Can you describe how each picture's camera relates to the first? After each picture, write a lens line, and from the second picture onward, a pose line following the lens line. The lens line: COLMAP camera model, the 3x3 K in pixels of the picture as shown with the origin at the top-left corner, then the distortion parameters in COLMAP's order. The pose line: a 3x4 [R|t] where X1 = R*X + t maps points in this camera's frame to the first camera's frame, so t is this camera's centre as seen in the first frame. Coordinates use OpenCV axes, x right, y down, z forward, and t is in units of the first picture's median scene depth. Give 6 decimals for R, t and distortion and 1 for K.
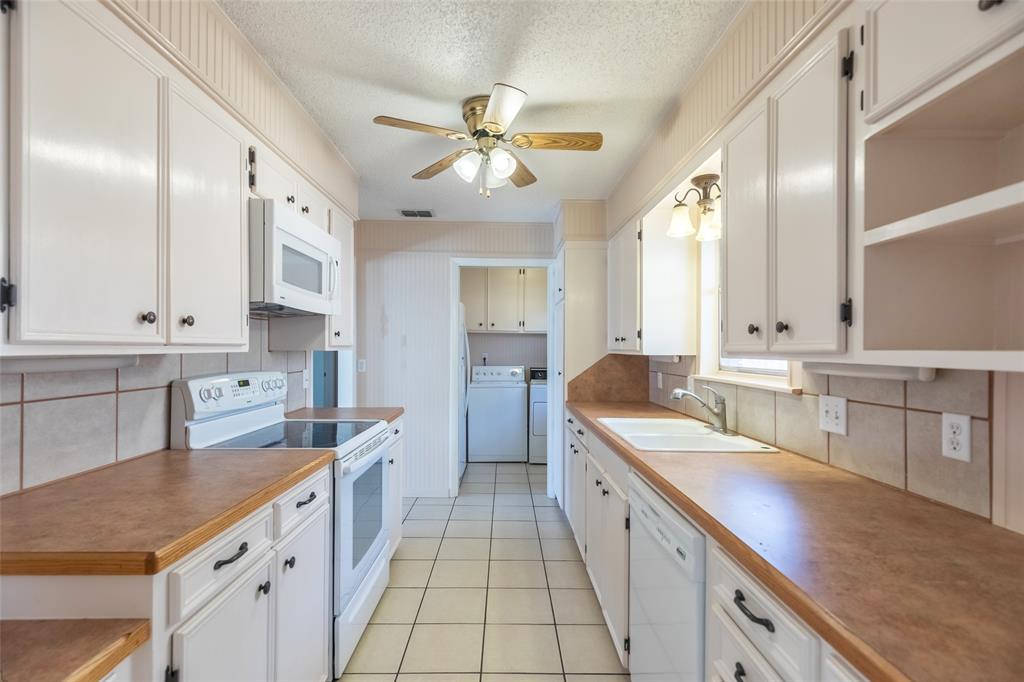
lens RADIAL K [[470.9, 0, 522.9], [0, 470.9, 348.8], [0, 0, 1]] dist [0.007713, -0.002186]
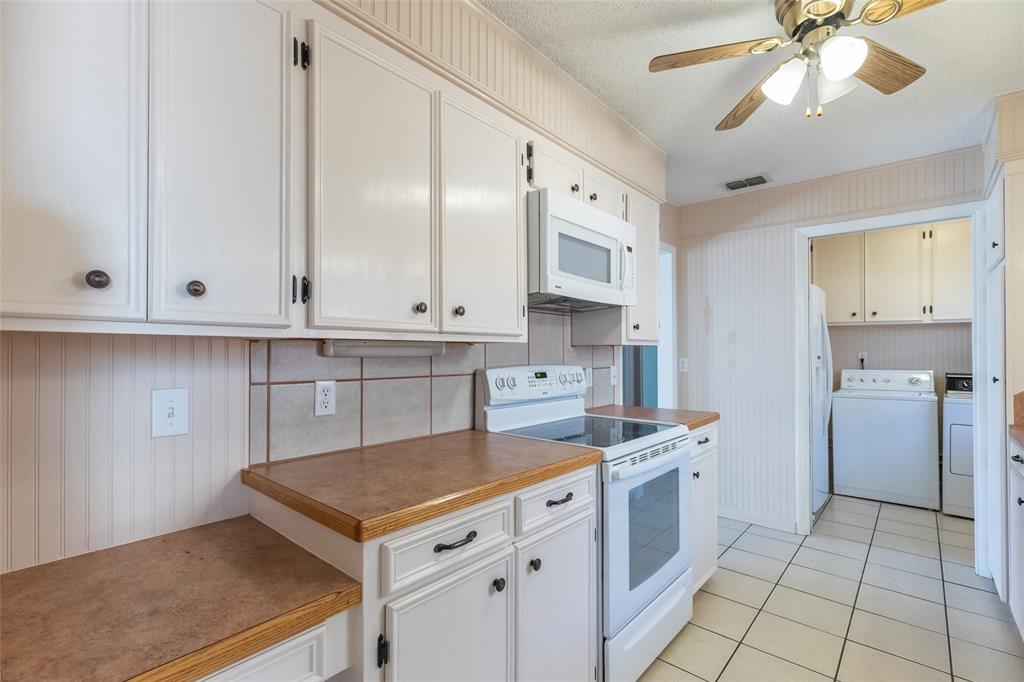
lens RADIAL K [[470.9, 0, 500.9], [0, 470.9, 350.4], [0, 0, 1]] dist [0.007713, -0.002186]
pose [[0.725318, -0.009887, -0.688343, 0.062553], [0.006430, 0.999951, -0.007588, 0.024564], [0.688384, 0.001078, 0.725346, 0.175987]]
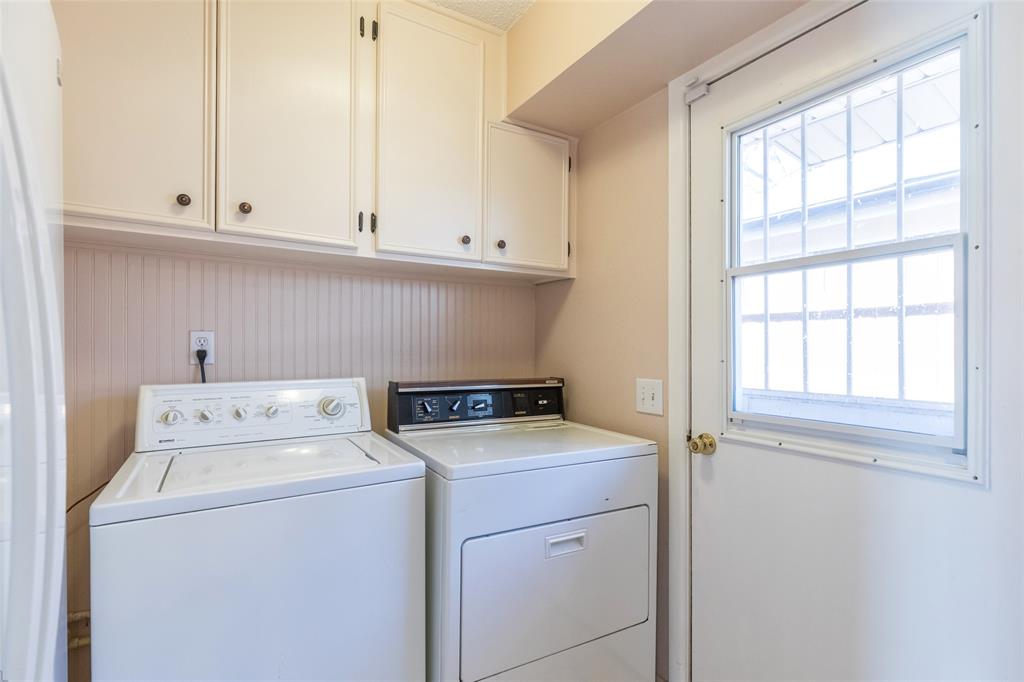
lens RADIAL K [[472.6, 0, 504.2], [0, 472.6, 345.9], [0, 0, 1]] dist [0.004584, -0.000030]
pose [[0.873279, -0.001328, 0.487219, -0.195797], [0.000200, 0.999997, 0.002367, 0.049999], [-0.487221, -0.001970, 0.873277, 2.160604]]
